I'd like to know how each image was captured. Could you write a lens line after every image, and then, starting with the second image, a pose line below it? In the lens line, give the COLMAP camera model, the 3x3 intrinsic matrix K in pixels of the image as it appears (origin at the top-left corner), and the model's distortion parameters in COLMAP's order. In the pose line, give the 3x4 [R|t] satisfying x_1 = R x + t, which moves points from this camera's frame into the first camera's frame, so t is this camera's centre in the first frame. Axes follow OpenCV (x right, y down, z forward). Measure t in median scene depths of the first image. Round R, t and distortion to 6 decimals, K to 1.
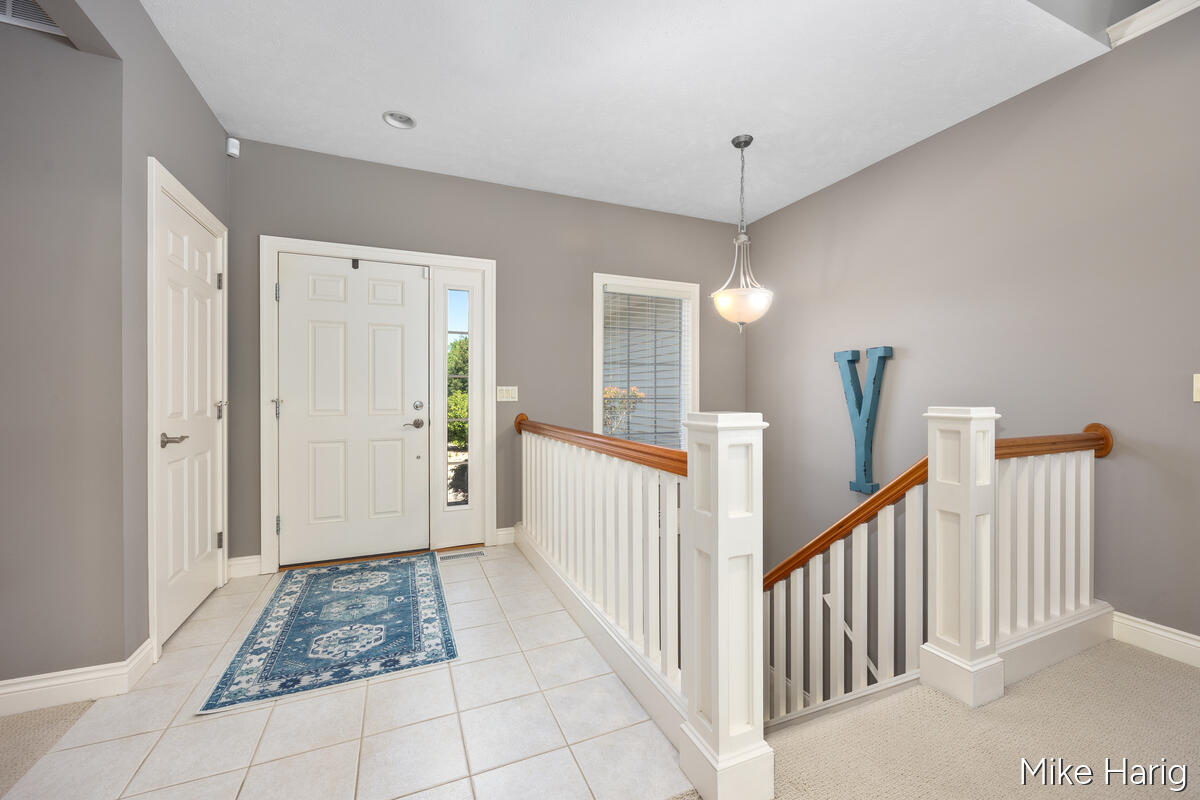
lens RADIAL K [[480.0, 0, 601.7], [0, 480.0, 393.2], [0, 0, 1]] dist [-0.001888, -0.000395]
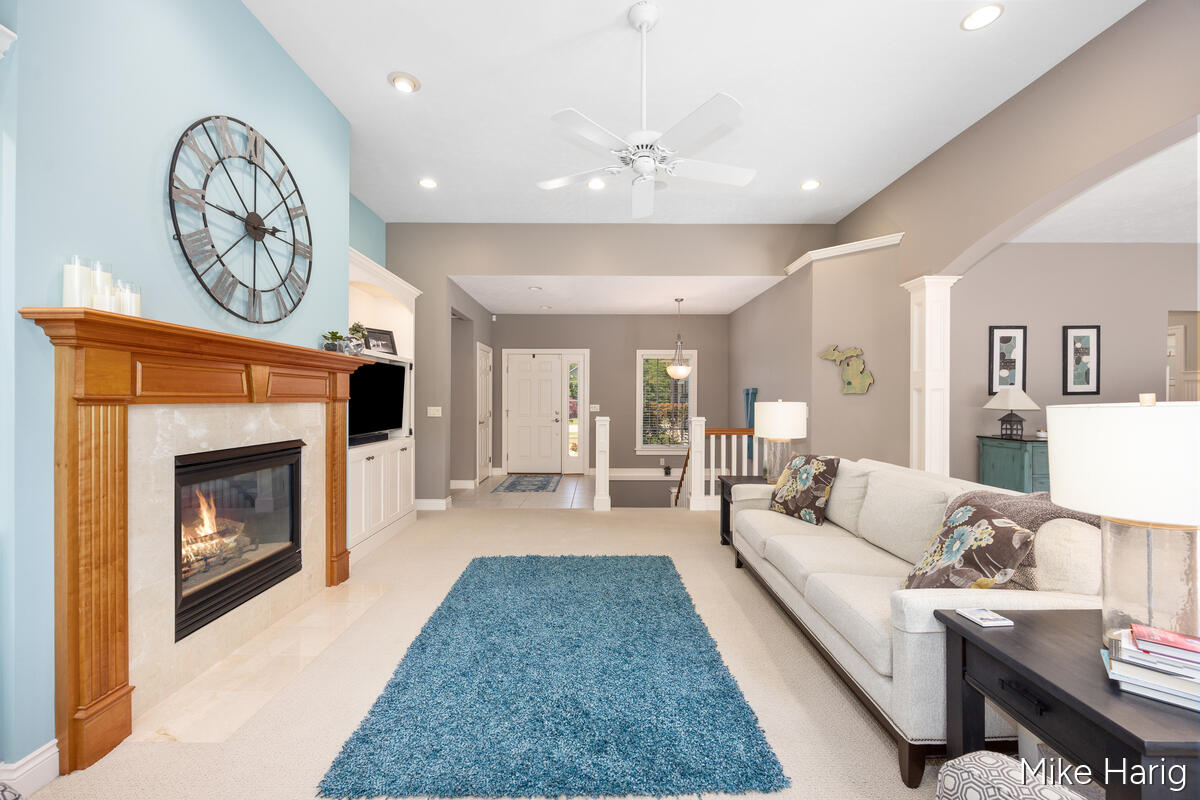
lens RADIAL K [[480.0, 0, 597.1], [0, 480.0, 400.7], [0, 0, 1]] dist [-0.001888, -0.000395]
pose [[0.926821, 0.000132, -0.375504, 0.814069], [-0.001559, 0.999993, -0.003496, -0.030894], [0.375501, 0.003825, 0.926814, -1.328040]]
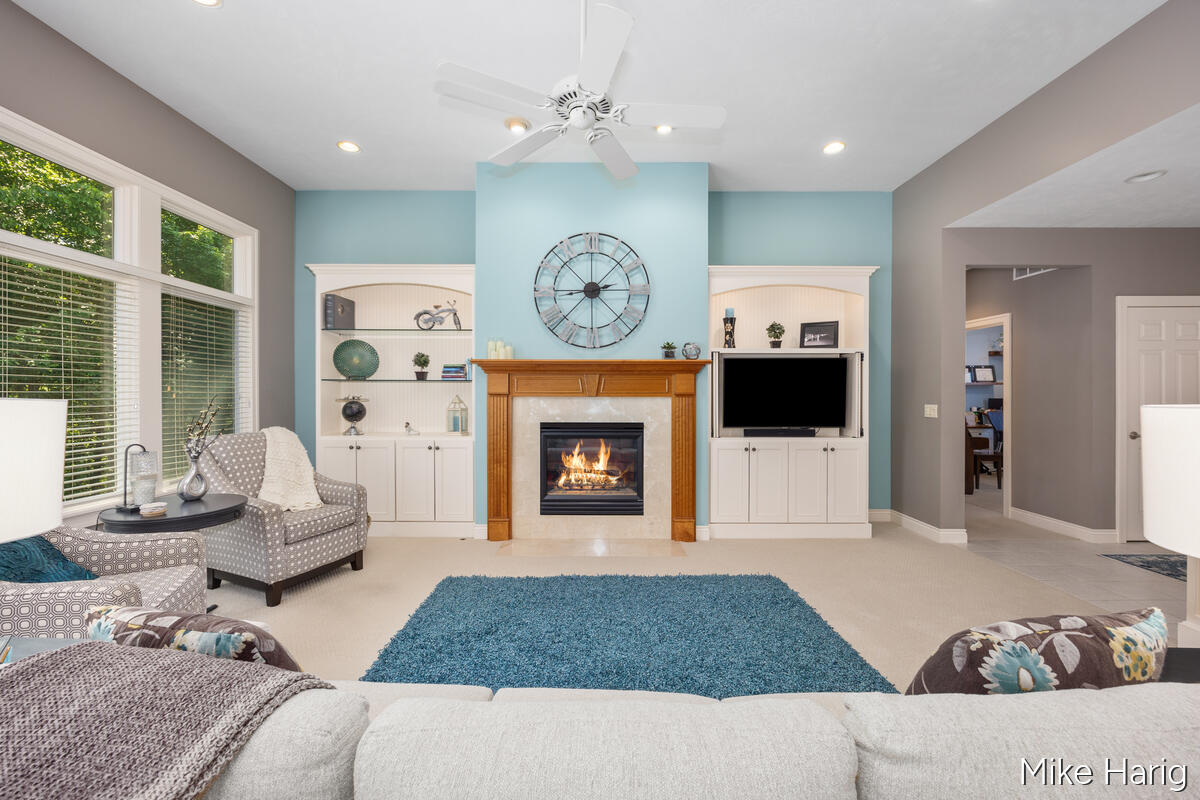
lens RADIAL K [[480.0, 0, 599.3], [0, 480.0, 394.8], [0, 0, 1]] dist [-0.001888, -0.000395]
pose [[-0.385236, -0.004284, -0.922808, 1.236682], [-0.007350, 0.999972, -0.001574, -0.032284], [0.922789, 0.006176, -0.385256, -0.173696]]
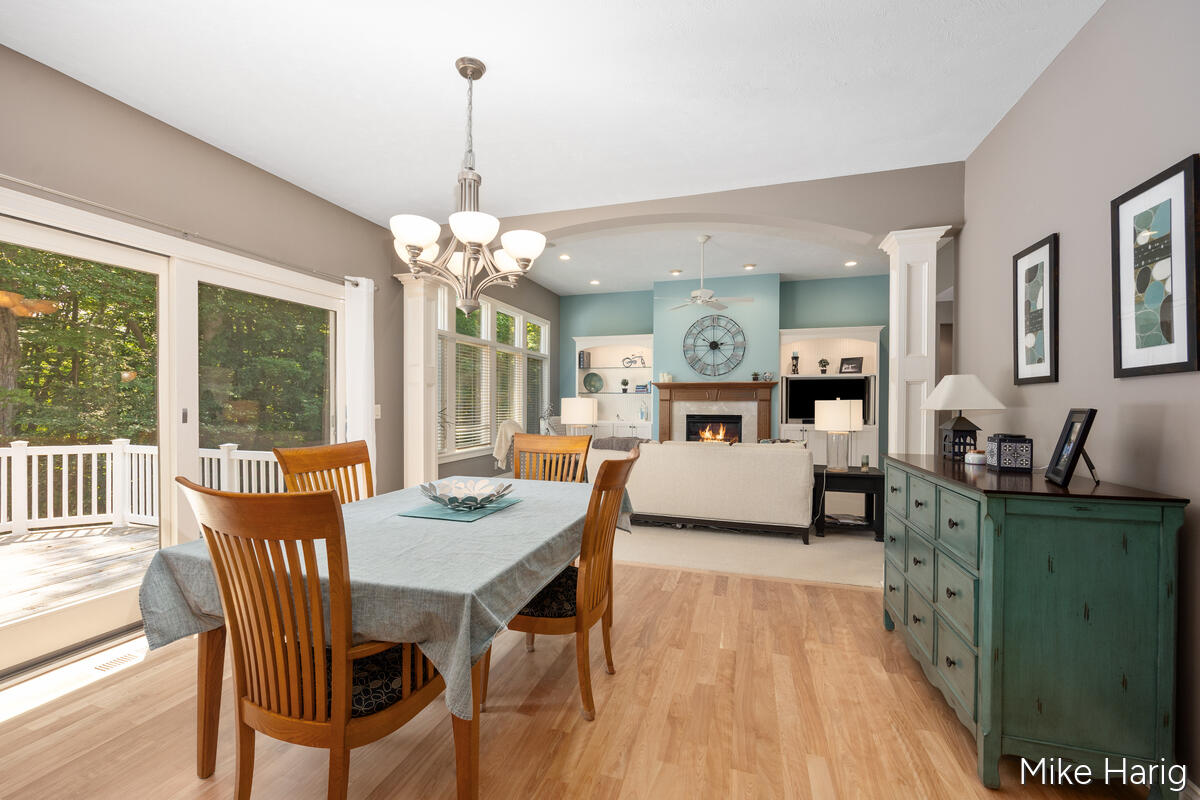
lens RADIAL K [[480.0, 0, 593.5], [0, 480.0, 404.2], [0, 0, 1]] dist [-0.001888, -0.000395]
pose [[-0.647895, -0.001690, -0.761728, 2.469285], [-0.009115, 0.999943, 0.005534, -0.021161], [0.761675, 0.010529, -0.647874, 0.514888]]
